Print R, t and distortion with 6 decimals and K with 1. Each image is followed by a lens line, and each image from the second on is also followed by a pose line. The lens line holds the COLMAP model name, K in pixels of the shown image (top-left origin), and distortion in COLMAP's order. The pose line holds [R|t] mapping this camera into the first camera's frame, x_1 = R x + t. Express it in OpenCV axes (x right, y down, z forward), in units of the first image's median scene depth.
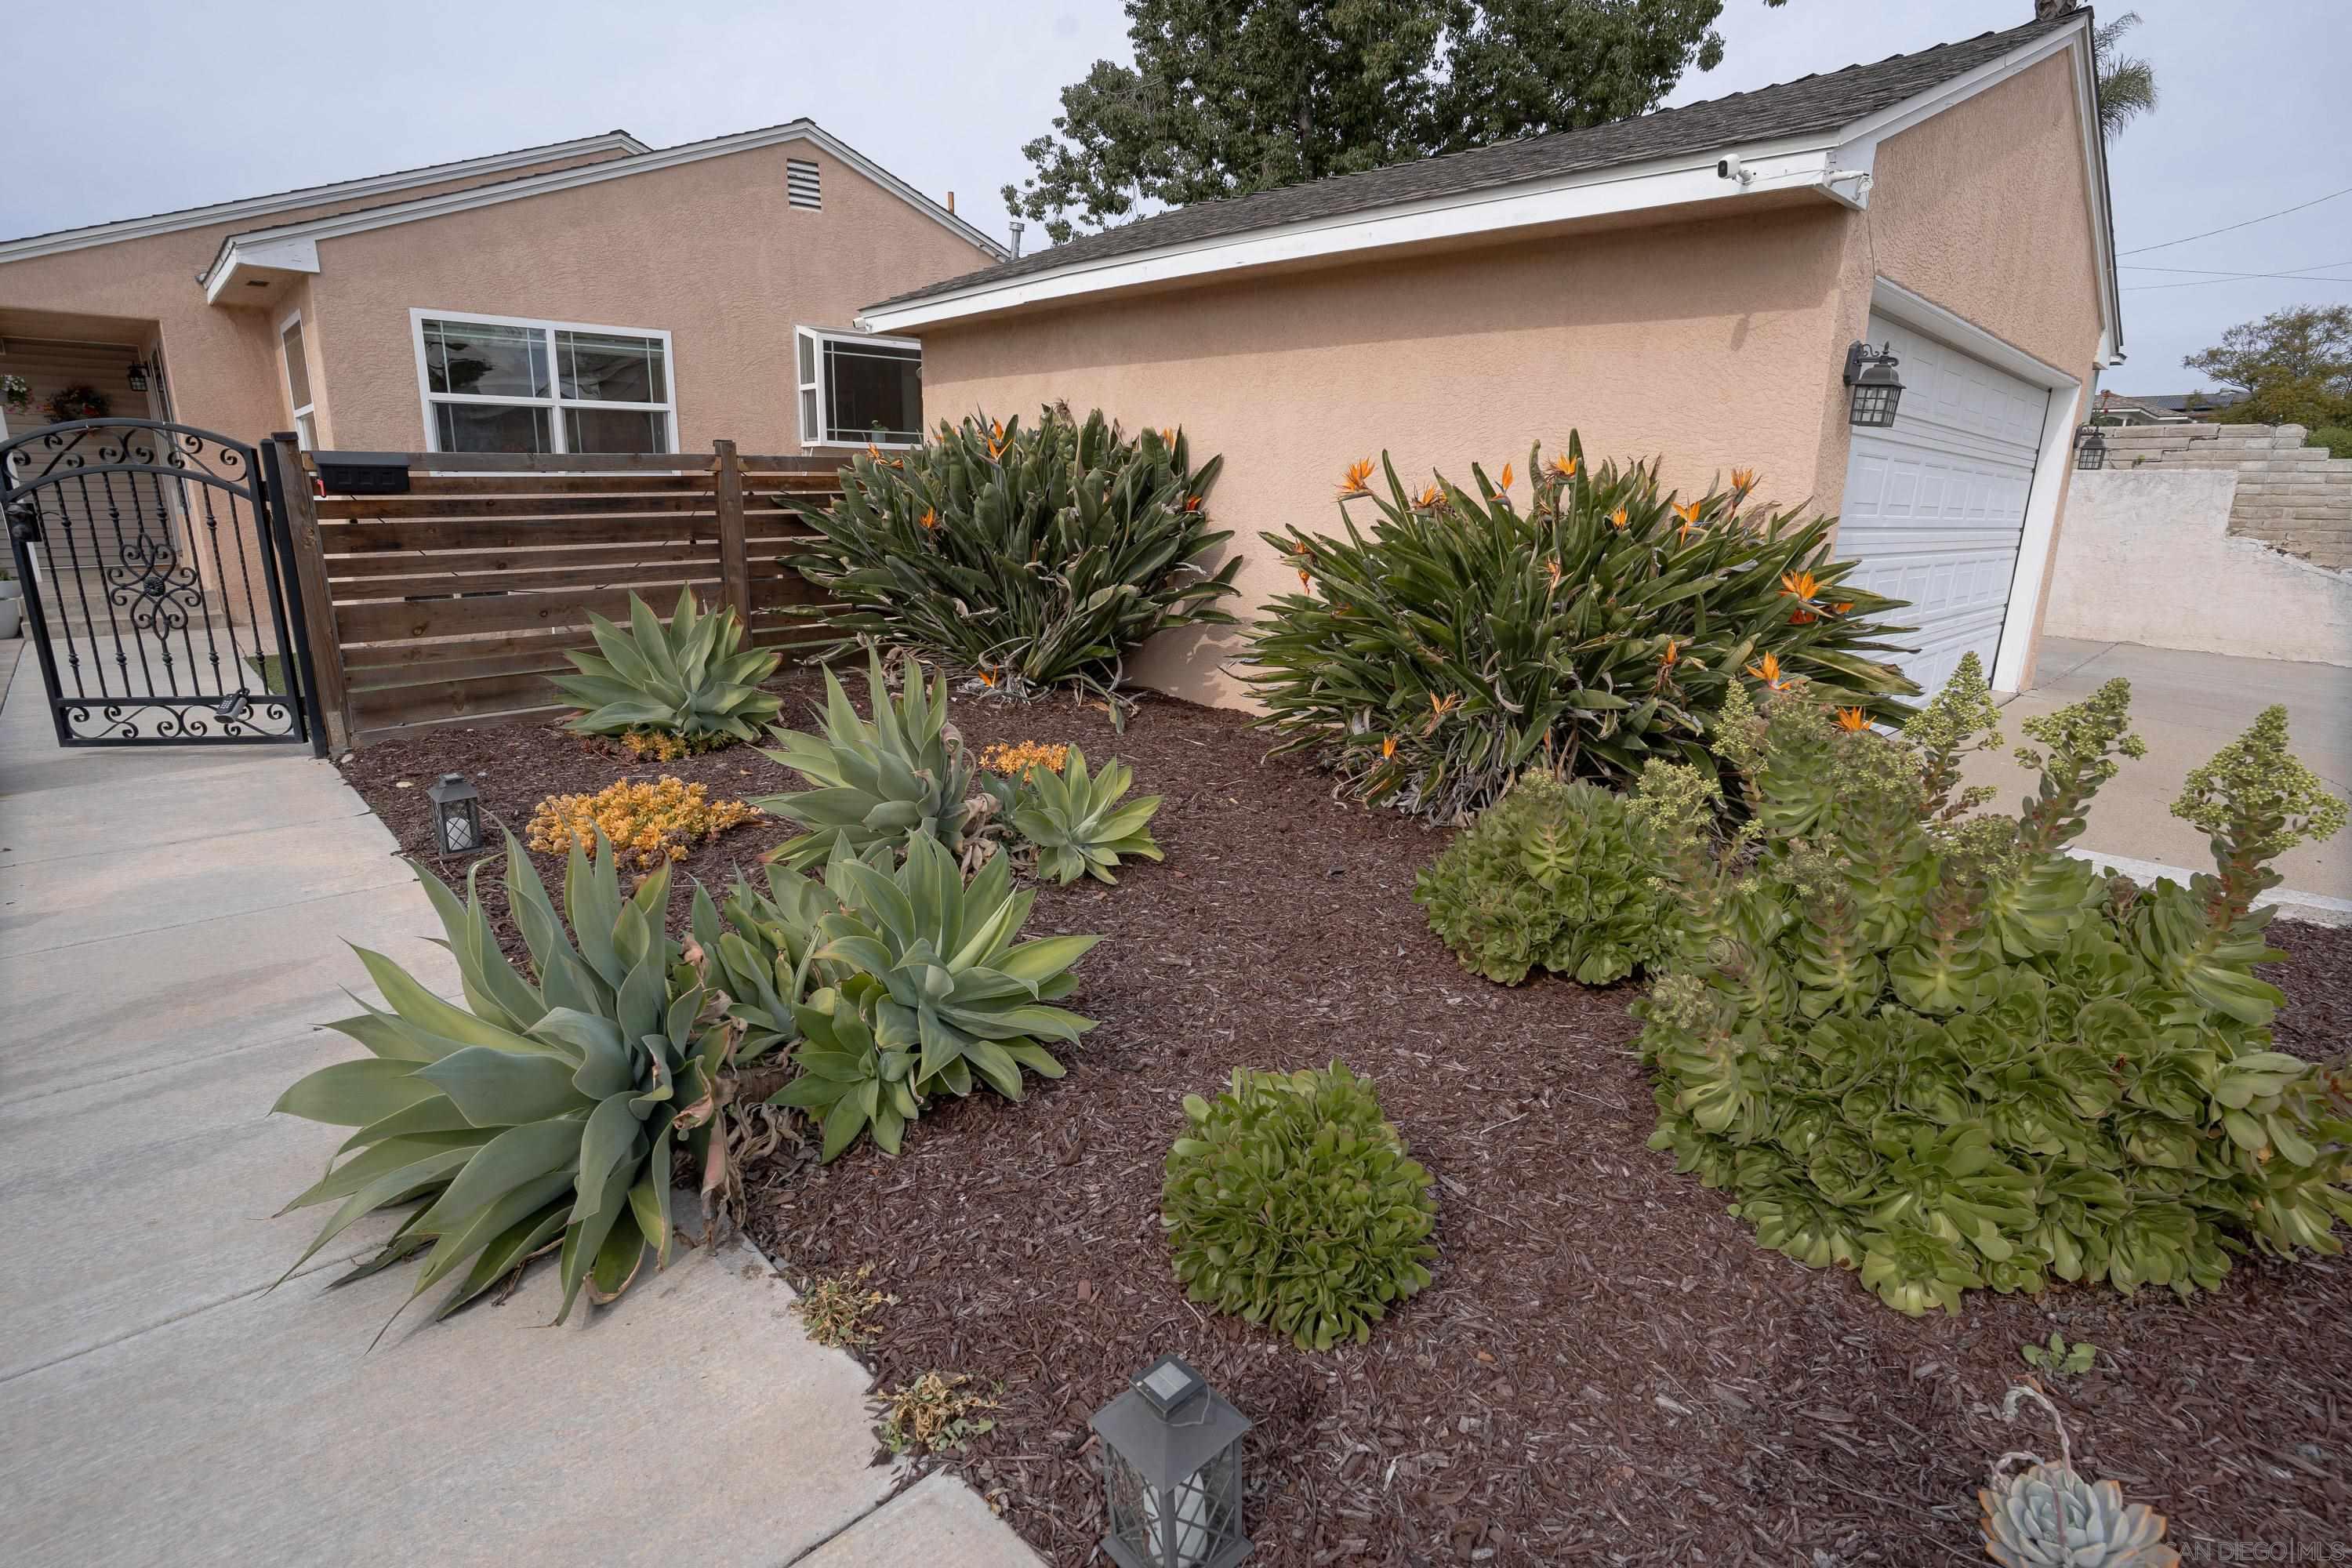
lens RADIAL K [[1149.3, 0, 1182.9], [0, 1149.3, 783.1], [0, 0, 1]] dist [-0.062013, 0.024382]
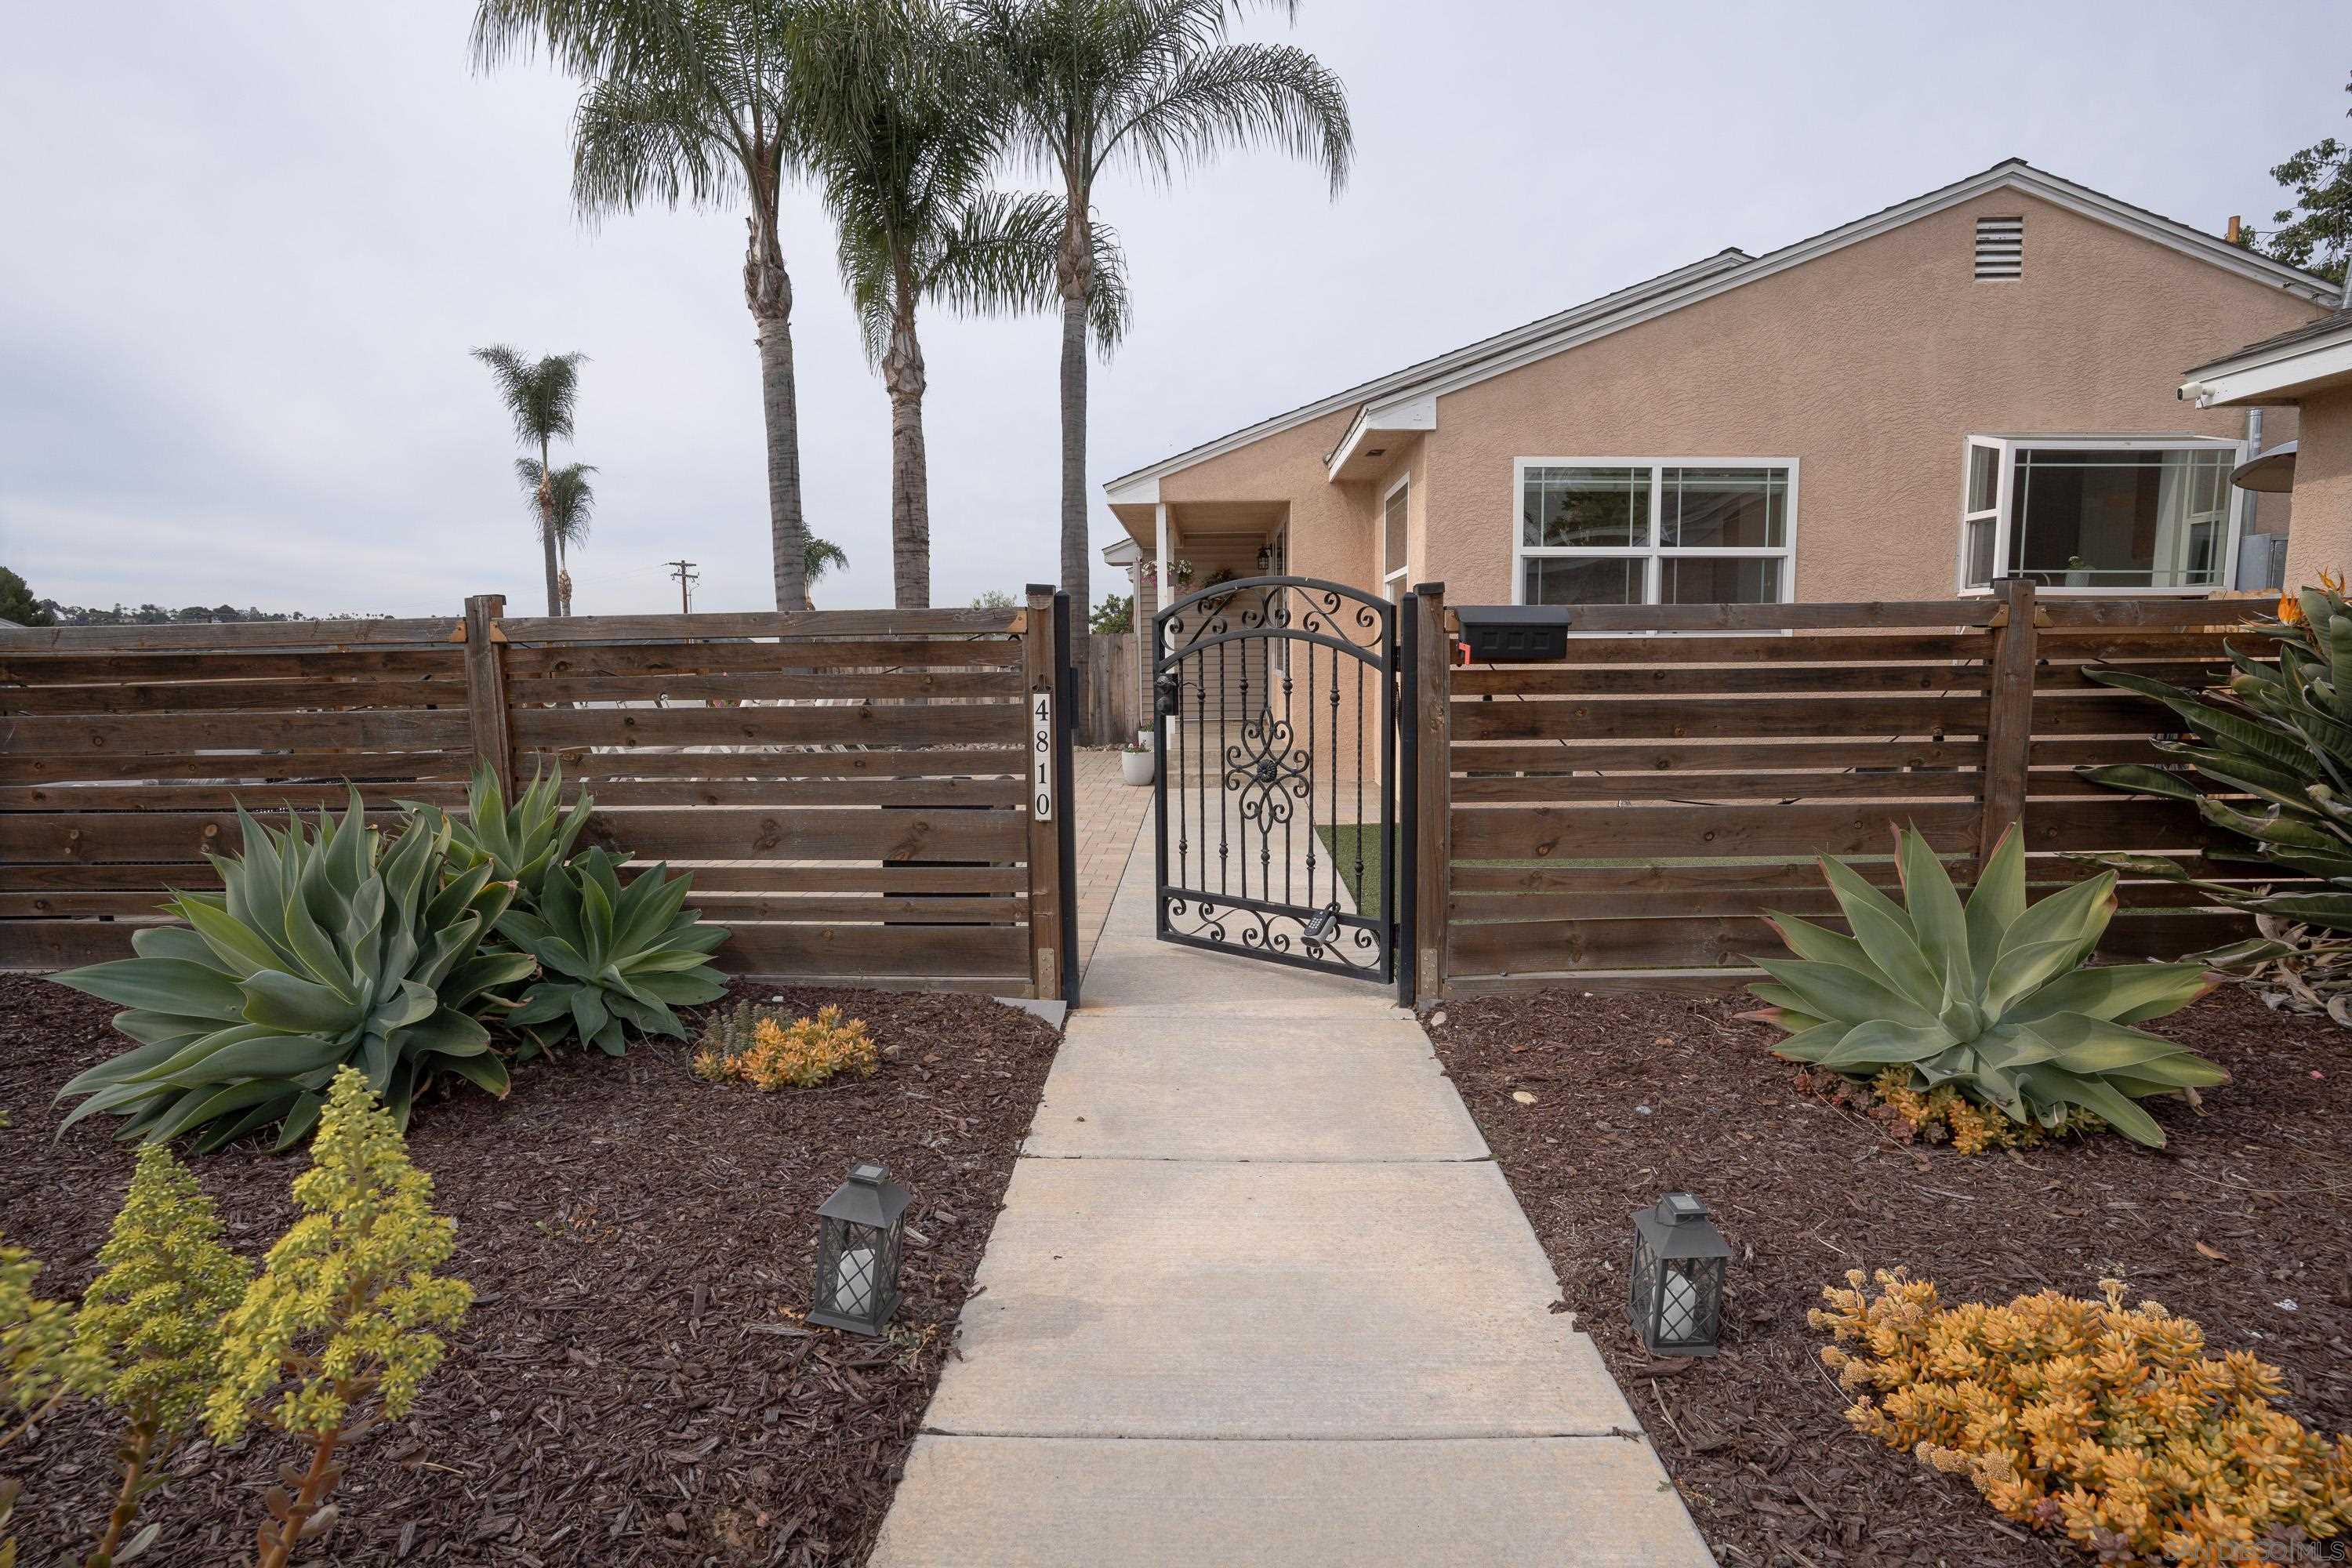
lens RADIAL K [[1149.3, 0, 1176.4], [0, 1149.3, 783.6], [0, 0, 1]] dist [-0.062013, 0.024382]
pose [[0.700863, 0.062866, -0.710521, -0.331416], [-0.159628, 0.984668, -0.070336, -0.088483], [0.695205, 0.162715, 0.700152, 0.319885]]
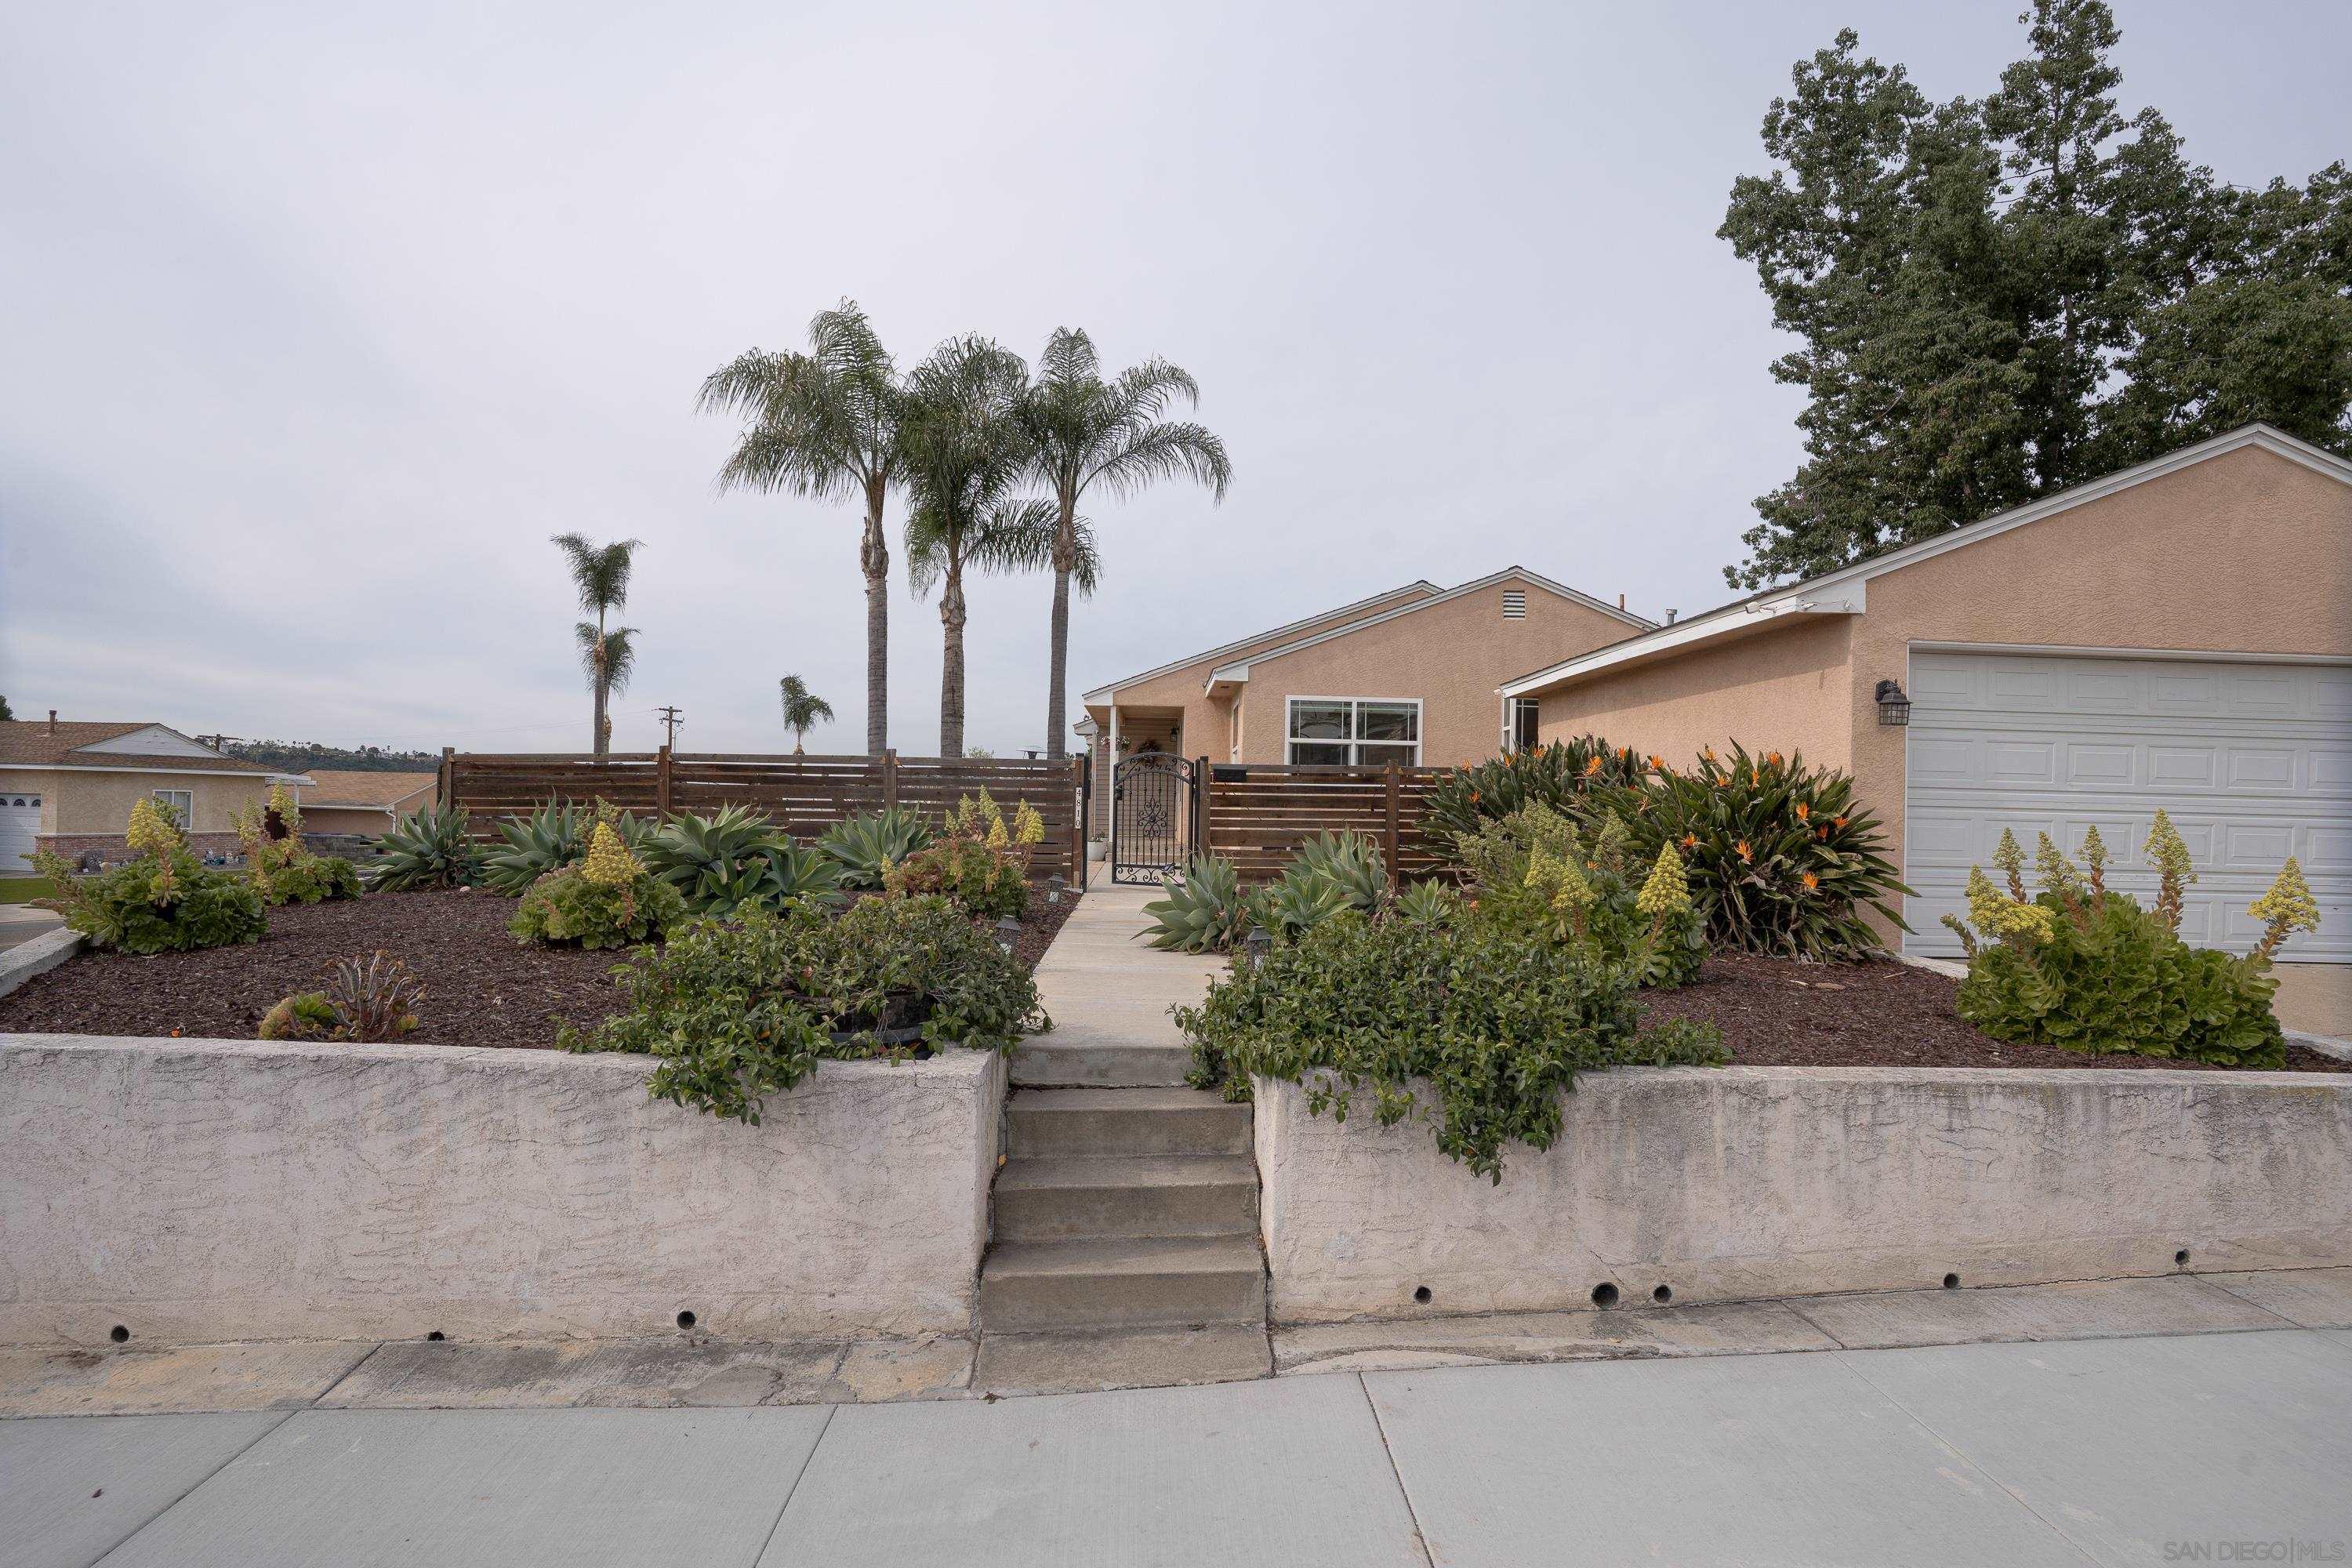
lens RADIAL K [[1149.3, 0, 1173.3], [0, 1149.3, 784.2], [0, 0, 1]] dist [-0.062013, 0.024382]
pose [[0.736725, -0.012579, -0.676076, 0.735827], [-0.177809, 0.961037, -0.211642, 0.251194], [0.652396, 0.276134, 0.705783, -0.698493]]
